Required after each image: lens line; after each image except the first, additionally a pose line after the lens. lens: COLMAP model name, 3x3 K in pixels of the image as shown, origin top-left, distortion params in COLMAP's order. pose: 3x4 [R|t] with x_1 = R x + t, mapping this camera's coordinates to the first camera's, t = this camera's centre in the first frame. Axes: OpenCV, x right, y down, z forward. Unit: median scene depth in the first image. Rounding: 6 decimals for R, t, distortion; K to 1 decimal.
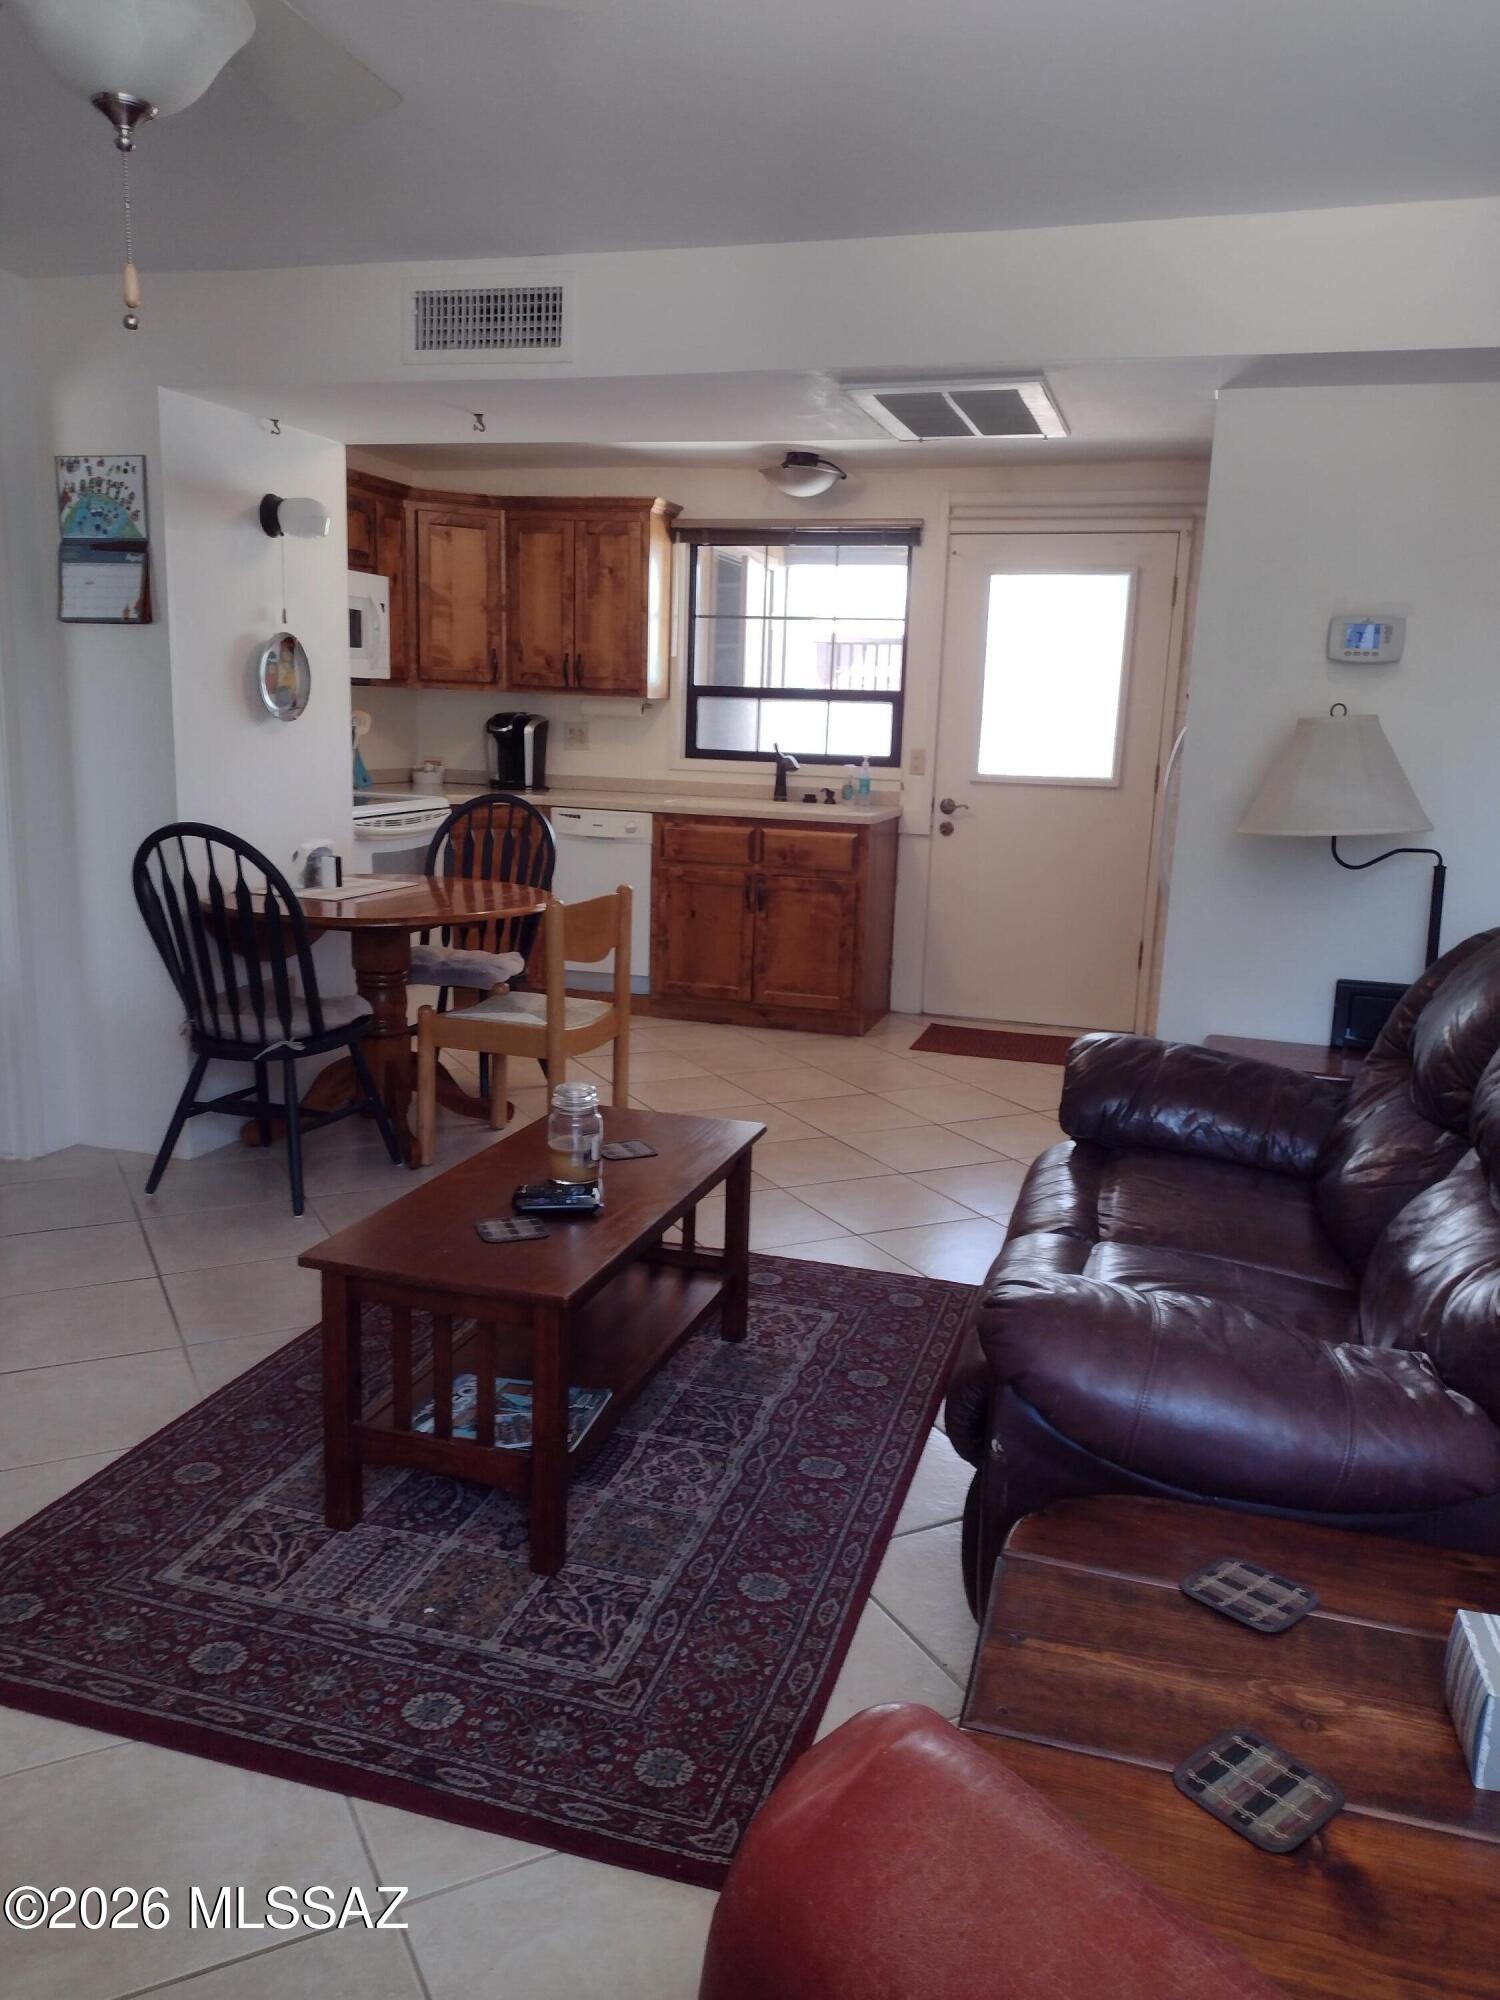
lens RADIAL K [[1460.3, 0, 752.8], [0, 1460.3, 991.0], [0, 0, 1]] dist [0.120554, -0.223025]
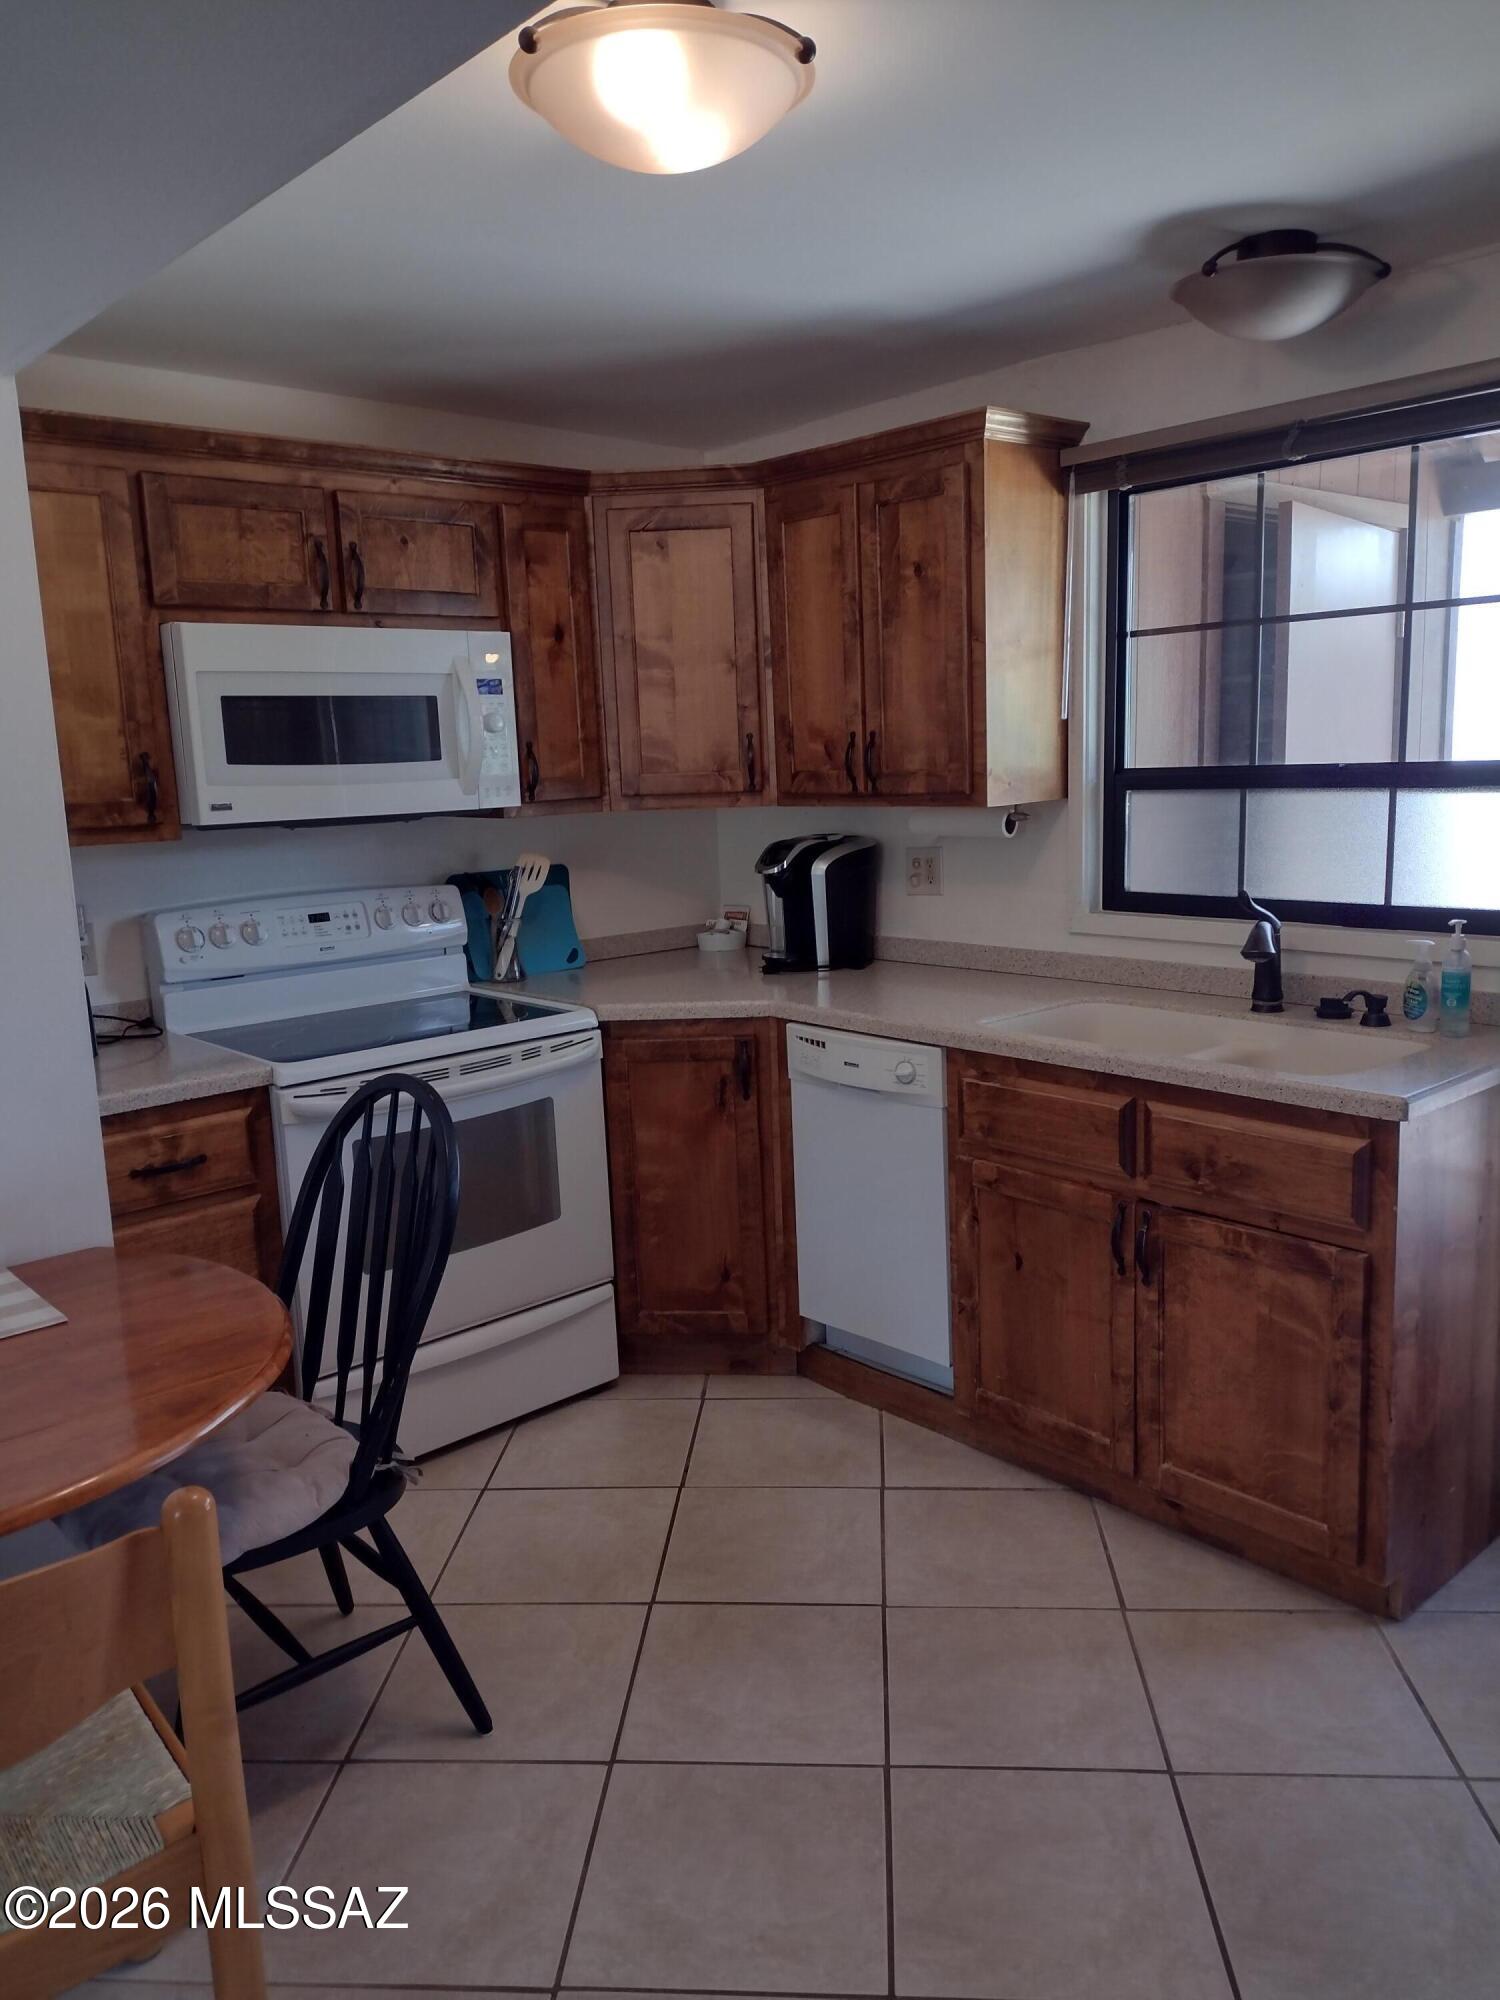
lens RADIAL K [[1460.3, 0, 752.8], [0, 1460.3, 991.0], [0, 0, 1]] dist [0.120554, -0.223025]
pose [[0.845511, 0.022163, -0.533498, 0.134291], [-0.035791, 0.999243, -0.015213, -0.126782], [0.532758, 0.031957, 0.845664, 0.535255]]
